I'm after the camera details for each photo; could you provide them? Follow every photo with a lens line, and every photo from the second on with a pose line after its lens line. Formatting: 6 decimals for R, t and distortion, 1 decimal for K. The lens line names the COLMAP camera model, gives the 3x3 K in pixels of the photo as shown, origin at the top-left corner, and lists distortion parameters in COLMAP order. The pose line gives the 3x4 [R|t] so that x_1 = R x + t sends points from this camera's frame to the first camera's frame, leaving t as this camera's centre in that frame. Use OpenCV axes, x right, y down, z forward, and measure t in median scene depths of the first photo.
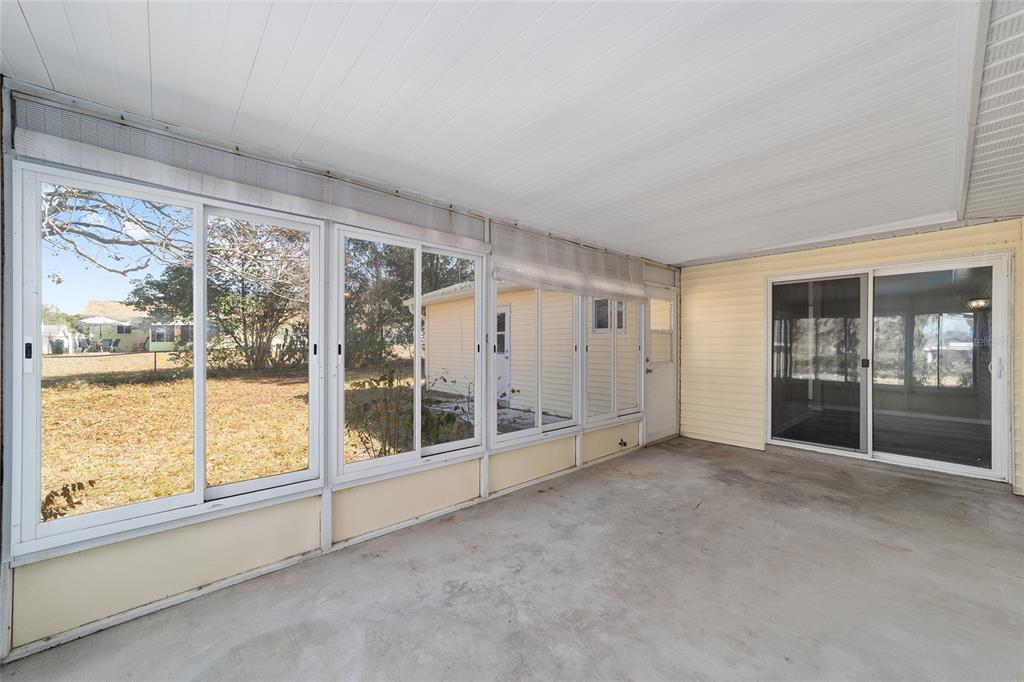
lens RADIAL K [[392.4, 0, 504.1], [0, 392.4, 346.6], [0, 0, 1]] dist [-0.013595, 0.006547]
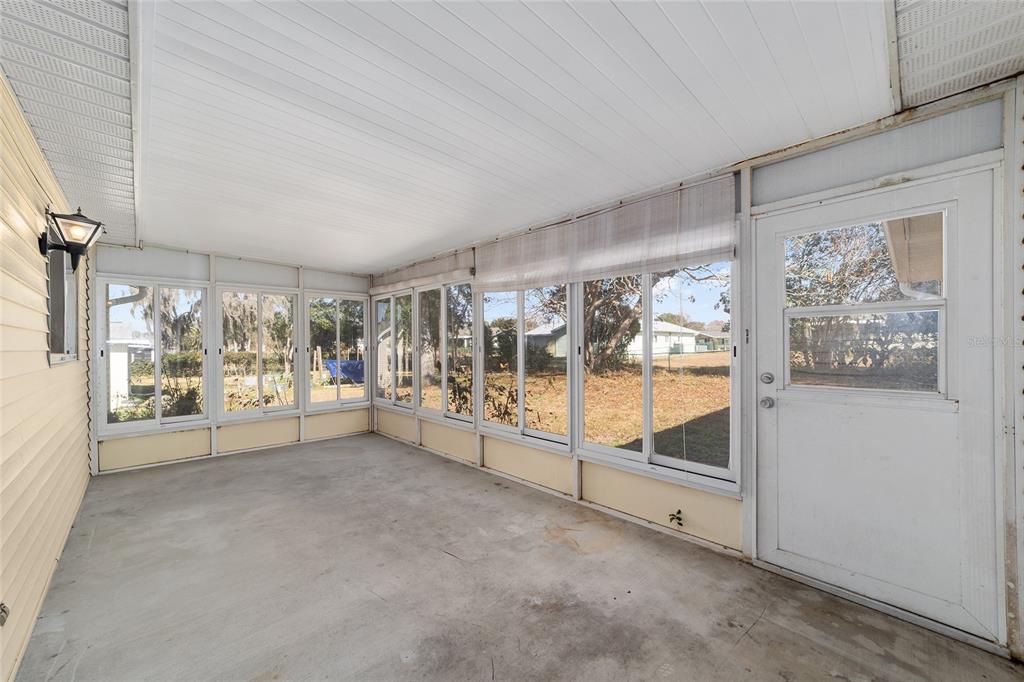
lens RADIAL K [[392.4, 0, 506.3], [0, 392.4, 344.7], [0, 0, 1]] dist [-0.013595, 0.006547]
pose [[0.039081, -0.003683, -0.999229, 1.132700], [0.002411, 0.999991, -0.003592, -0.003578], [0.999233, -0.002269, 0.039089, 0.961811]]
